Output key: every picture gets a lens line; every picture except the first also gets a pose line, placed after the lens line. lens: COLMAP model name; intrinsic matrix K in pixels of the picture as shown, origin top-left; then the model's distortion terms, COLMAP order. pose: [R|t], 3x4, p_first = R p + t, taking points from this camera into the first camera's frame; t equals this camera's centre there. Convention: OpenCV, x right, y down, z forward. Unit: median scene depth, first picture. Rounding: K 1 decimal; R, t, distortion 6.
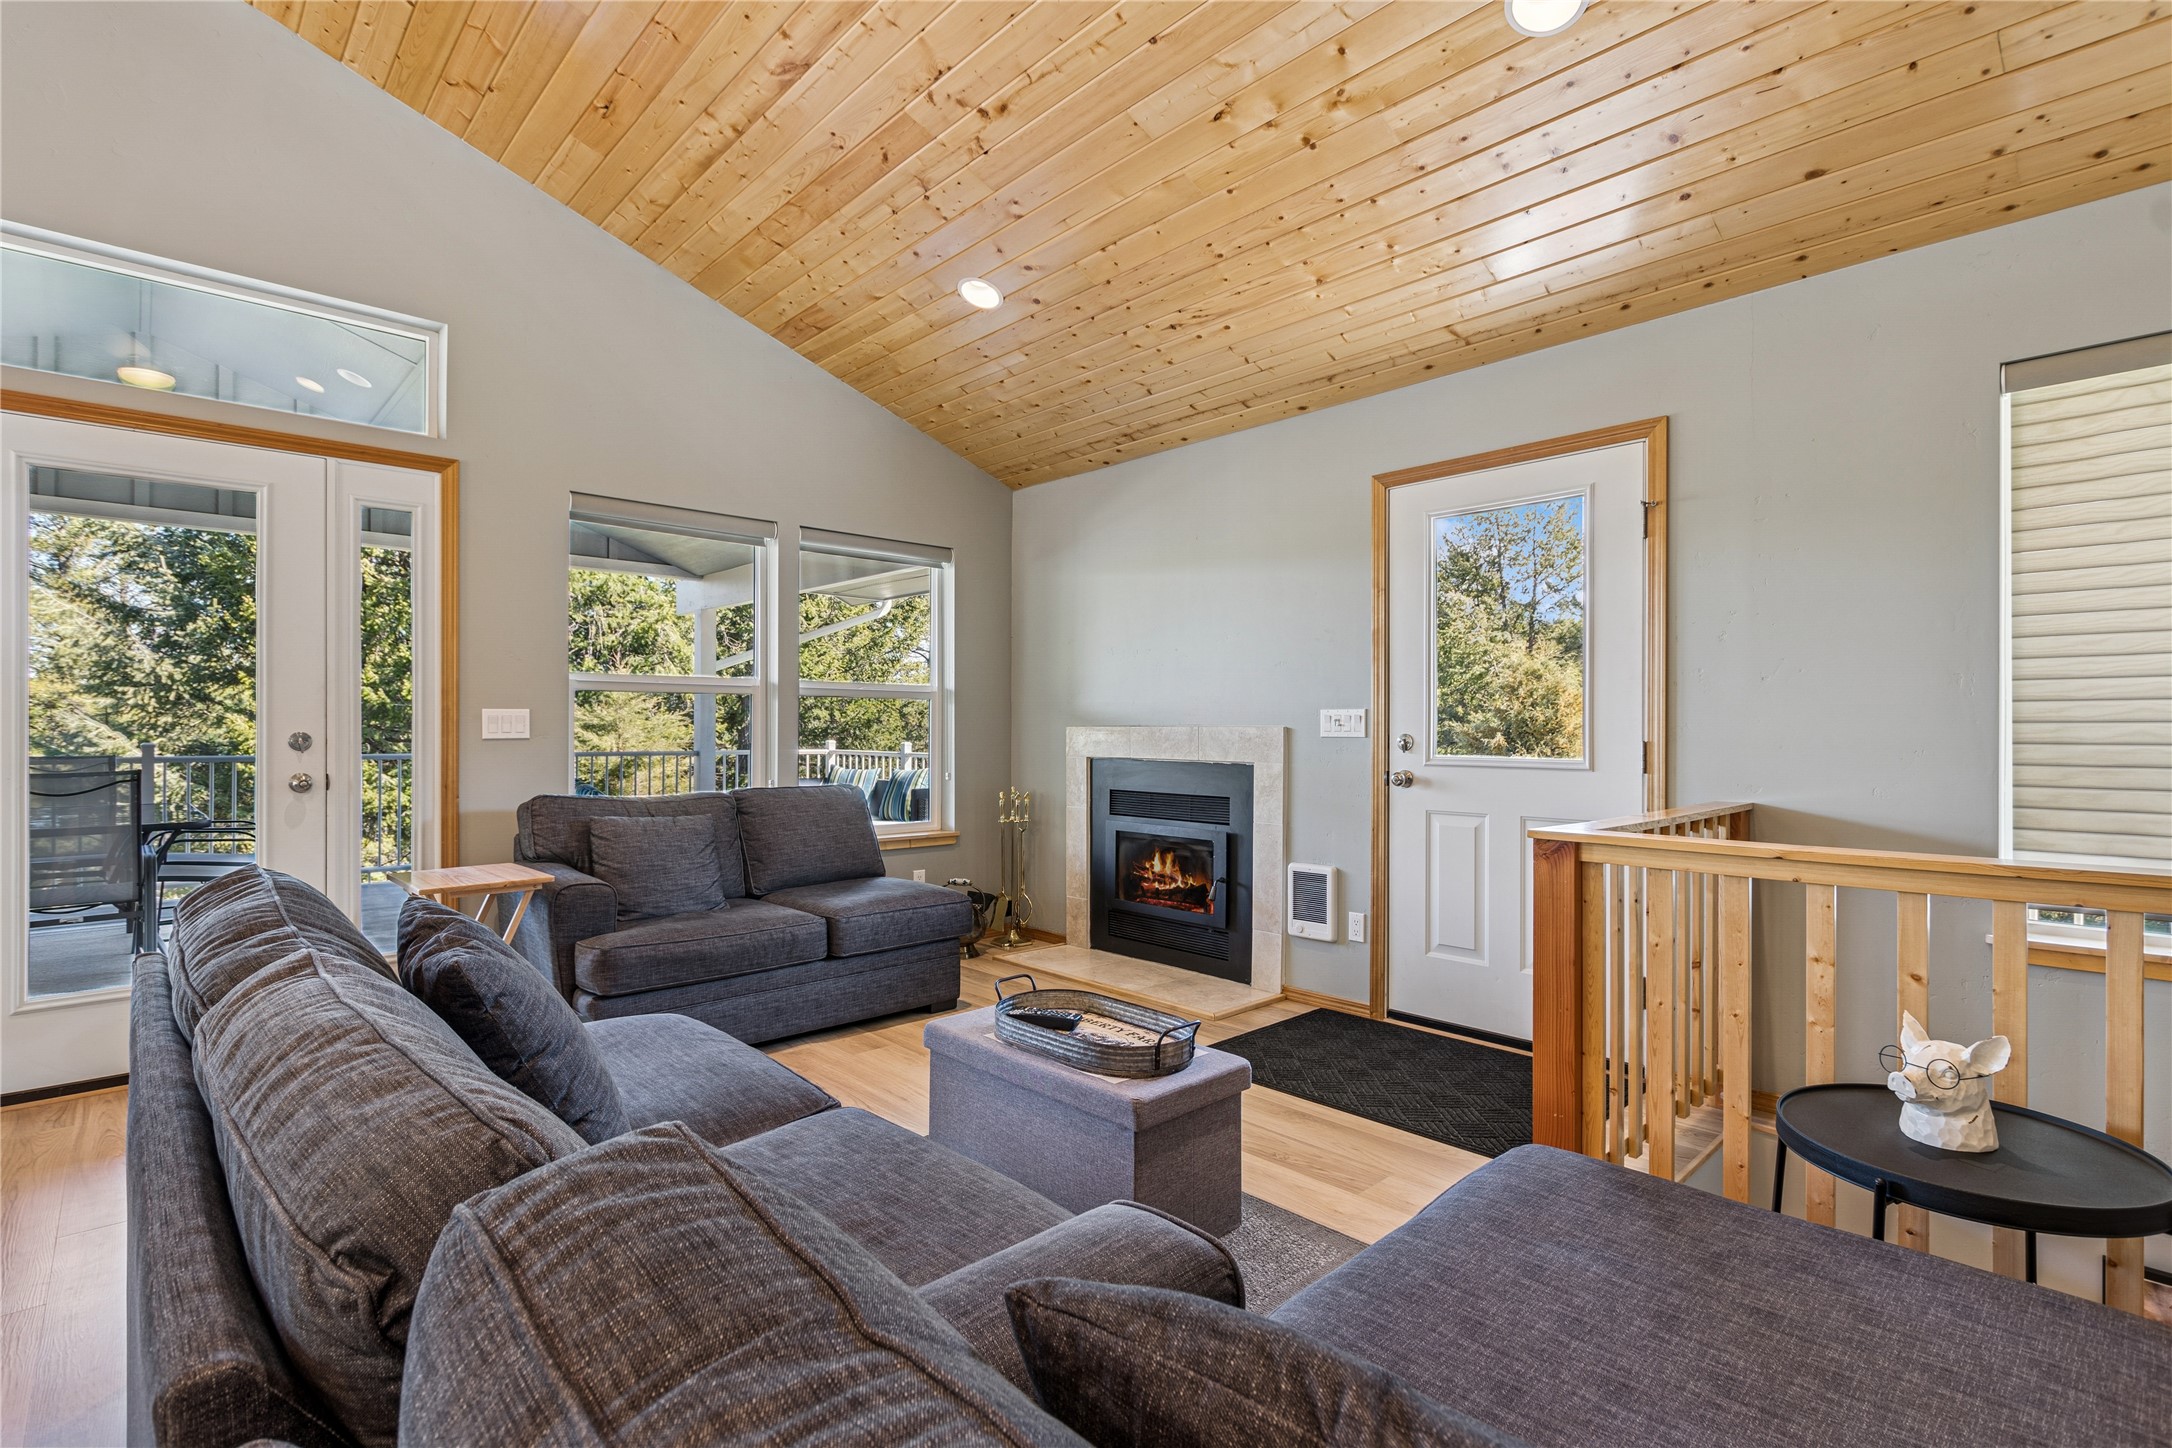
lens RADIAL K [[1007.1, 0, 1089.6], [0, 1007.1, 724.4], [0, 0, 1]] dist [0.003637, -0.003021]
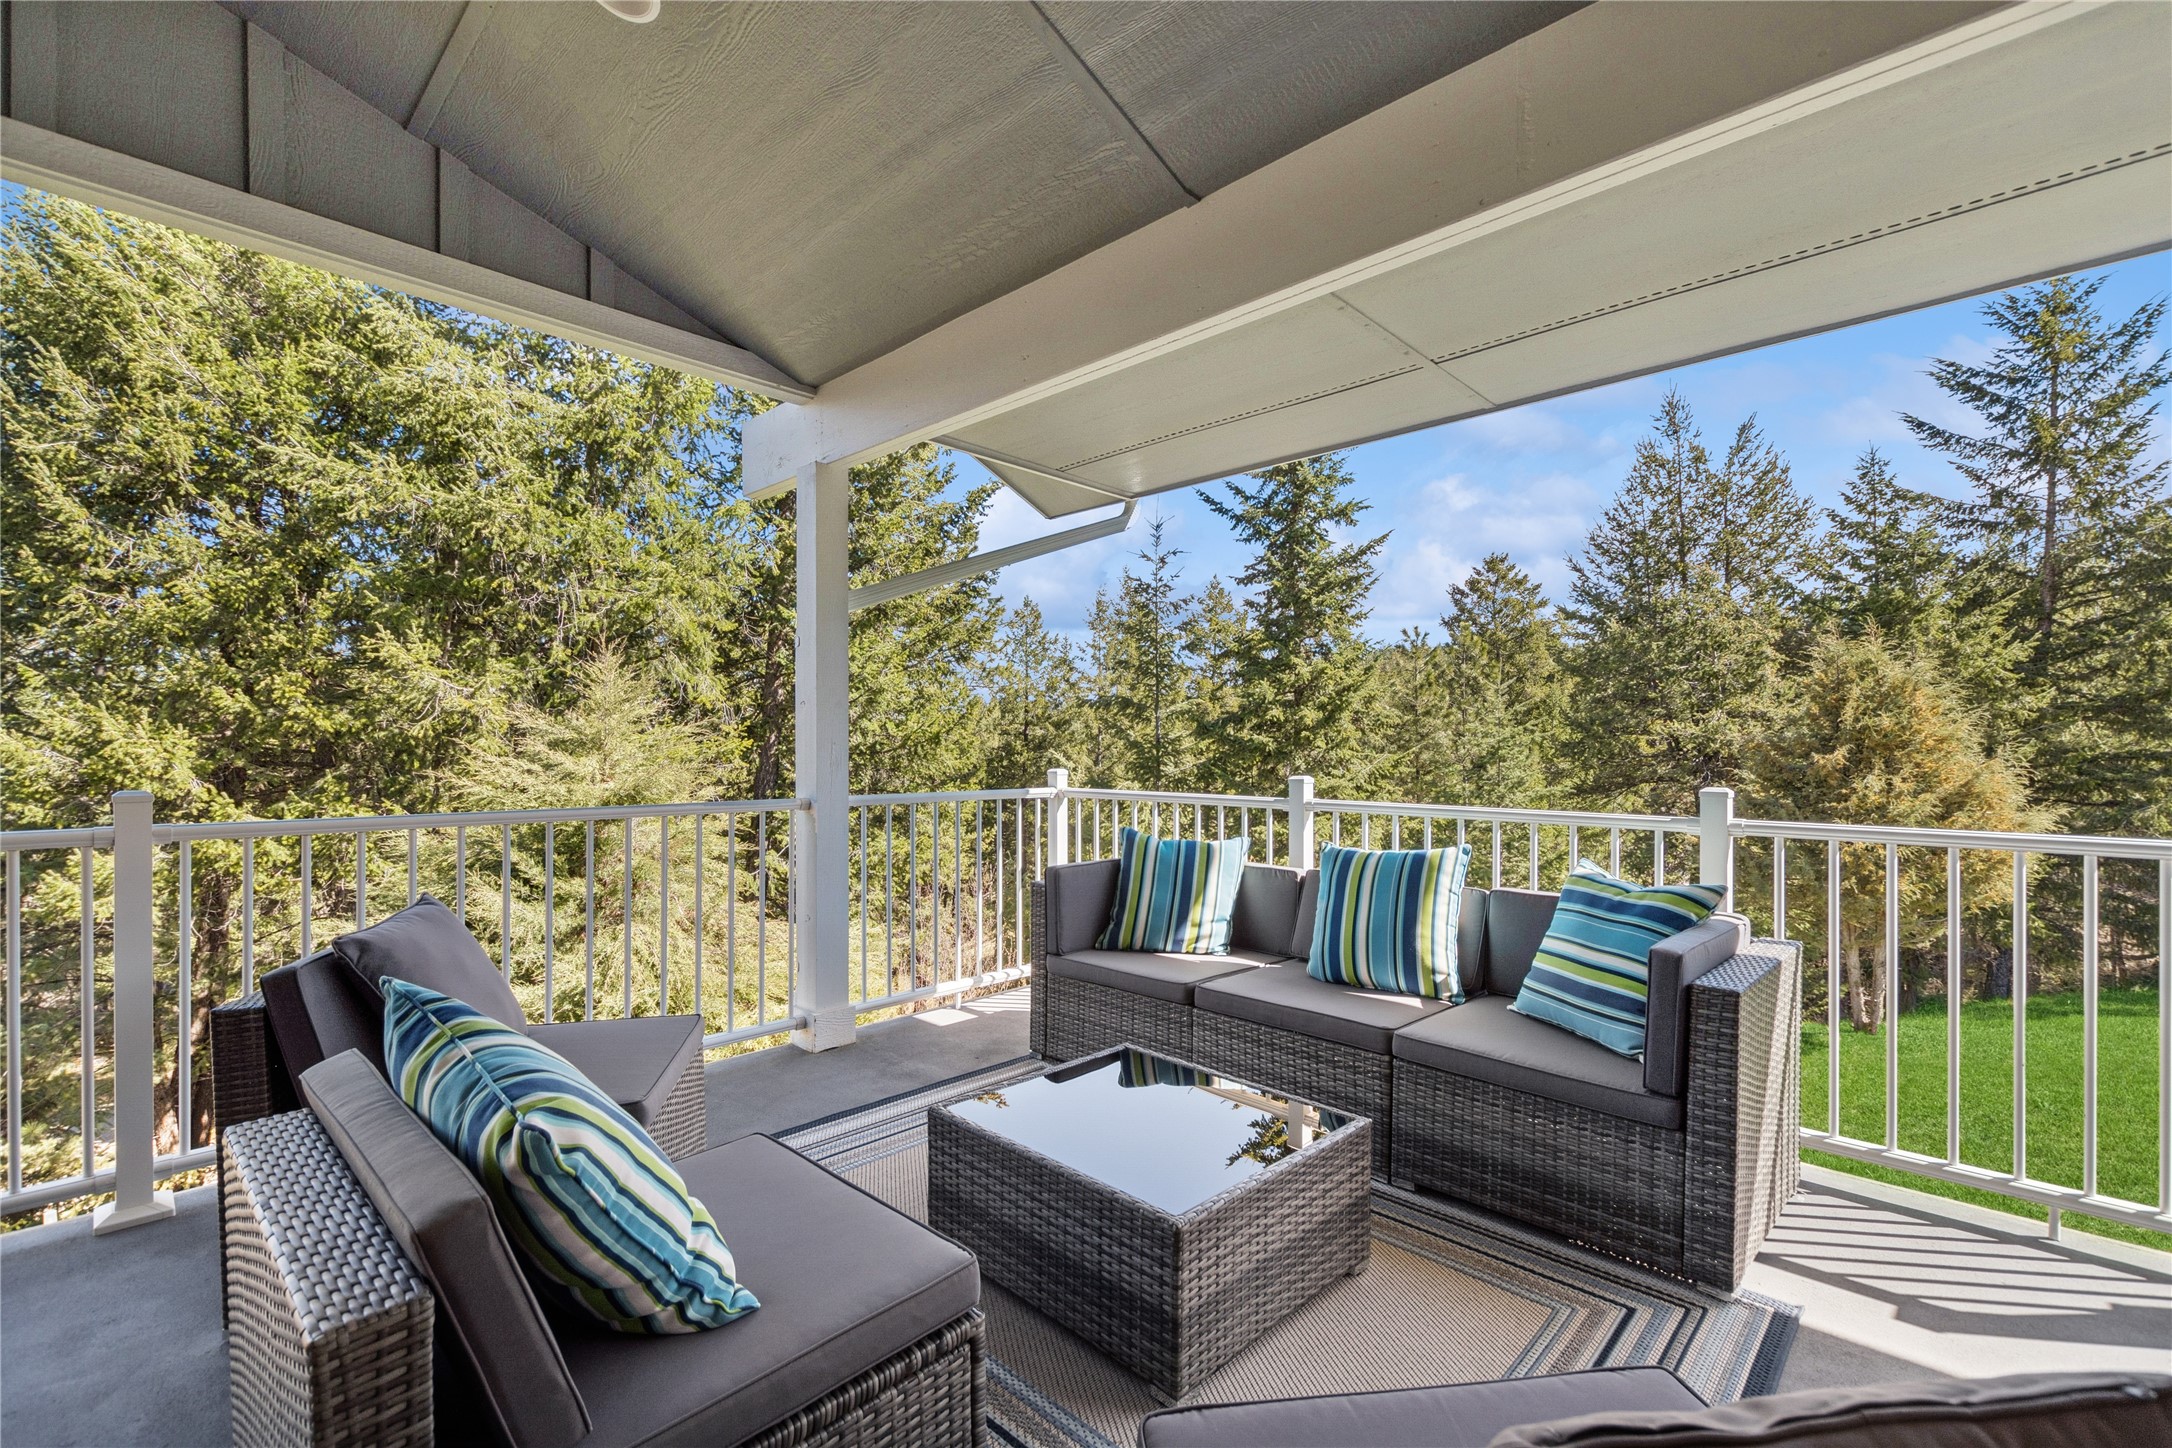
lens RADIAL K [[939.7, 0, 1103.4], [0, 939.7, 744.8], [0, 0, 1]] dist [0.007813, -0.004420]
pose [[0.998341, -0.003905, 0.057444, -0.618140], [0.003660, 0.999984, 0.004367, 0.005487], [-0.057460, -0.004149, 0.998339, 1.286122]]
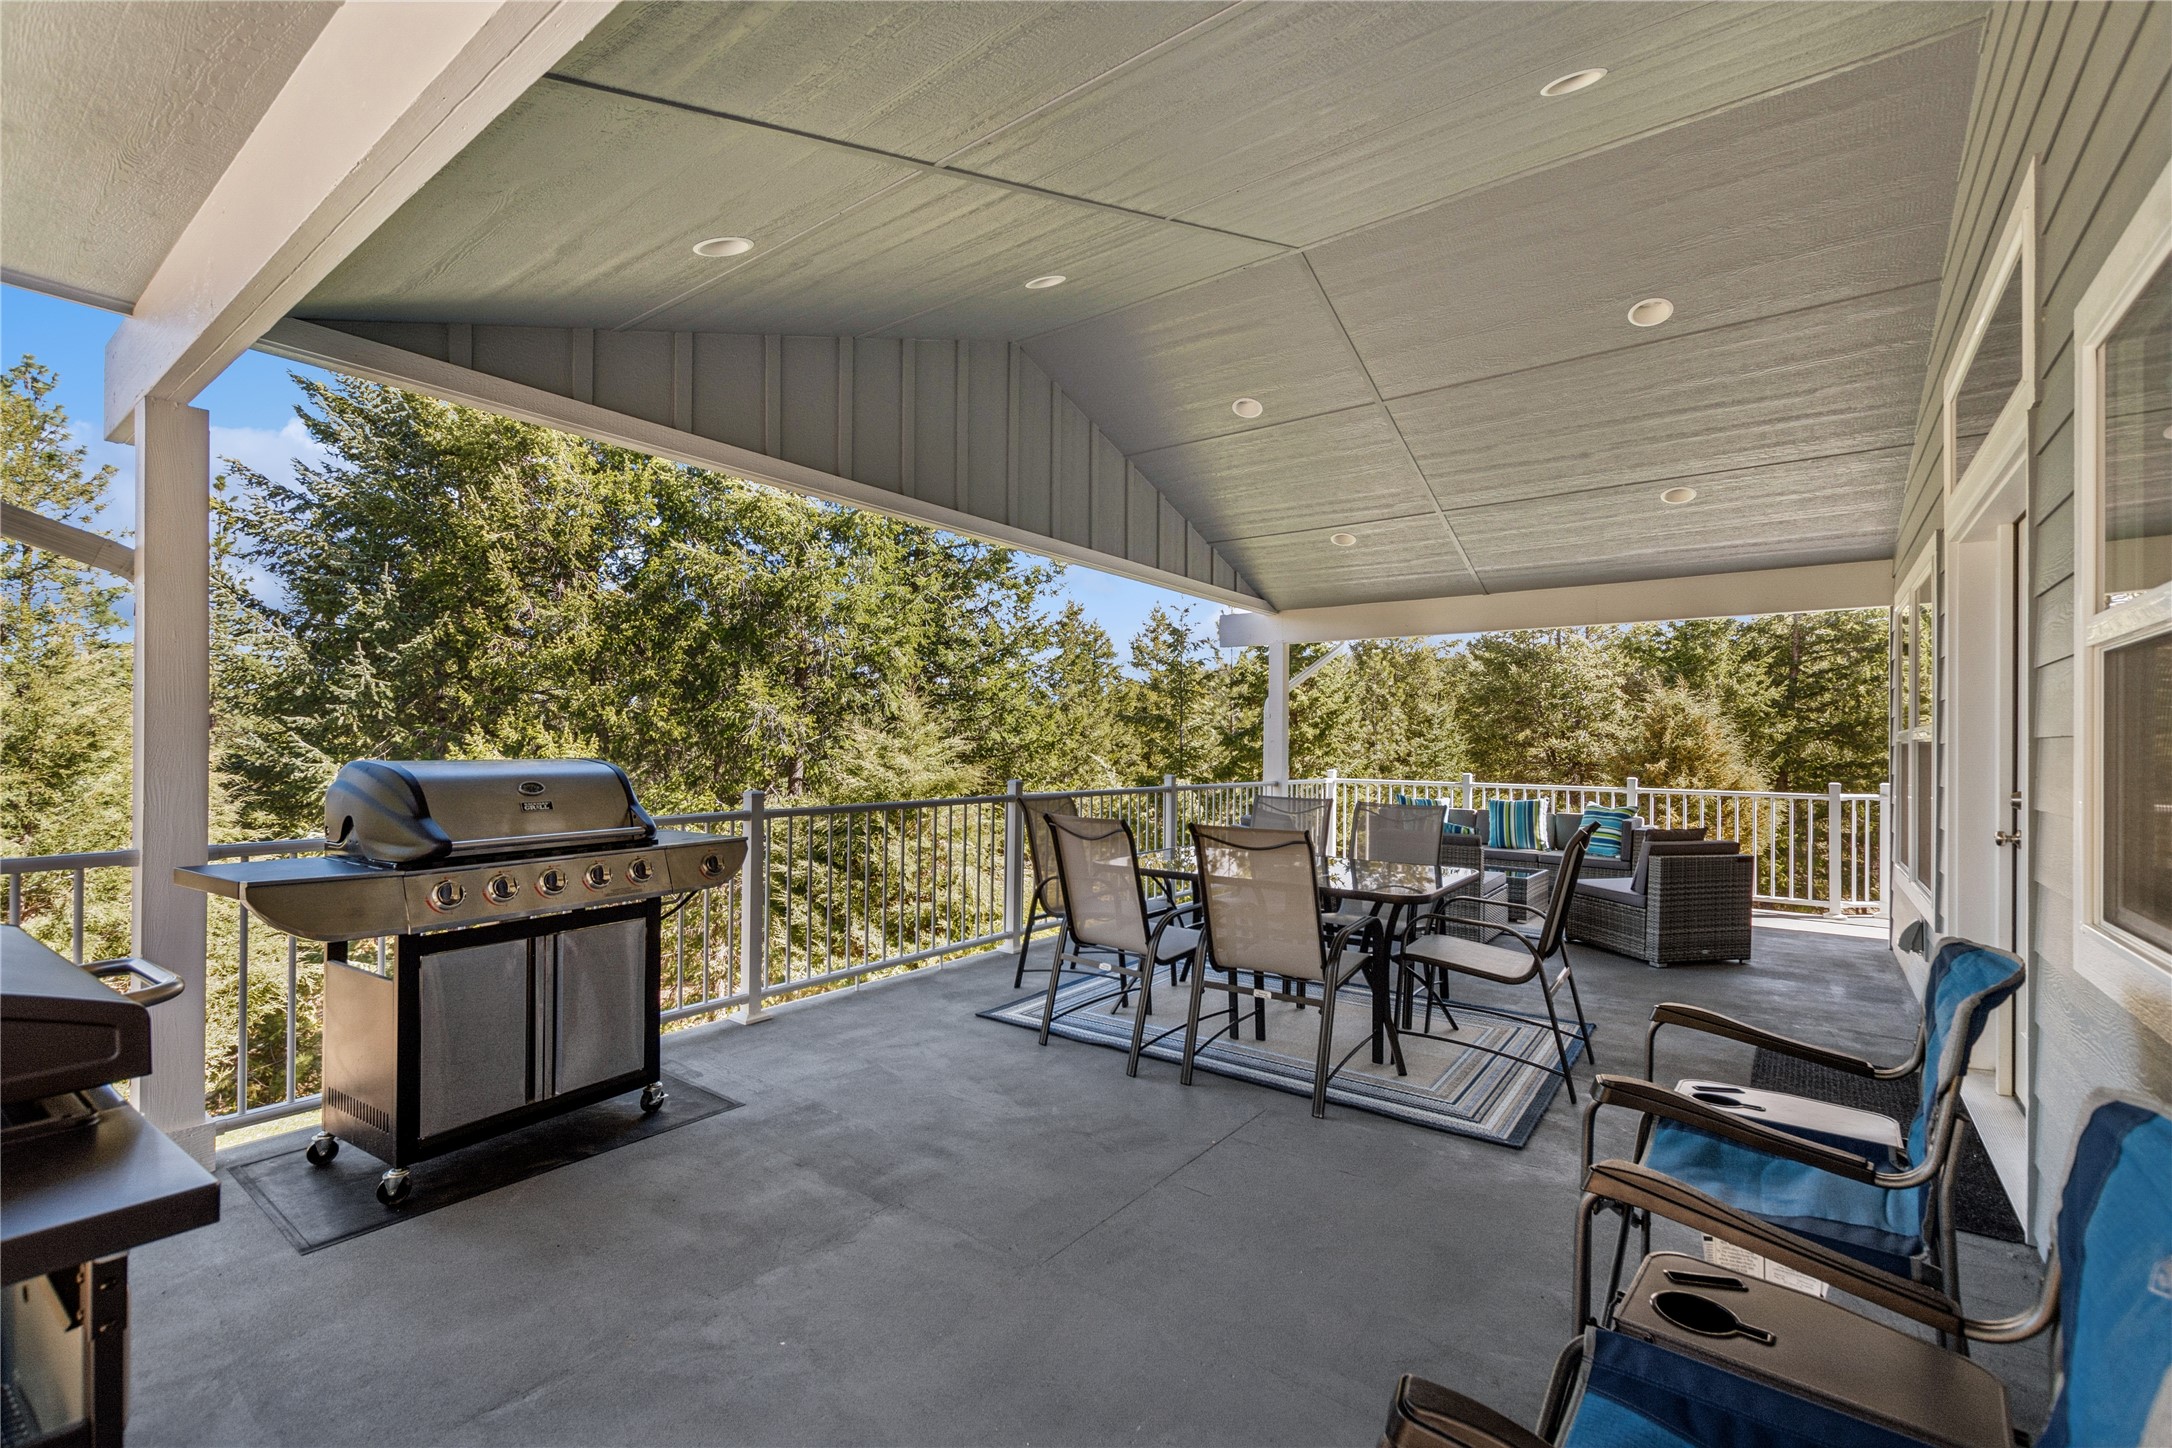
lens RADIAL K [[939.7, 0, 1094.1], [0, 939.7, 745.4], [0, 0, 1]] dist [0.007813, -0.004420]
pose [[0.983480, 0.005936, 0.180917, -1.605587], [-0.006838, 0.999967, 0.004359, -0.029056], [-0.180886, -0.005524, 0.983489, 0.191757]]
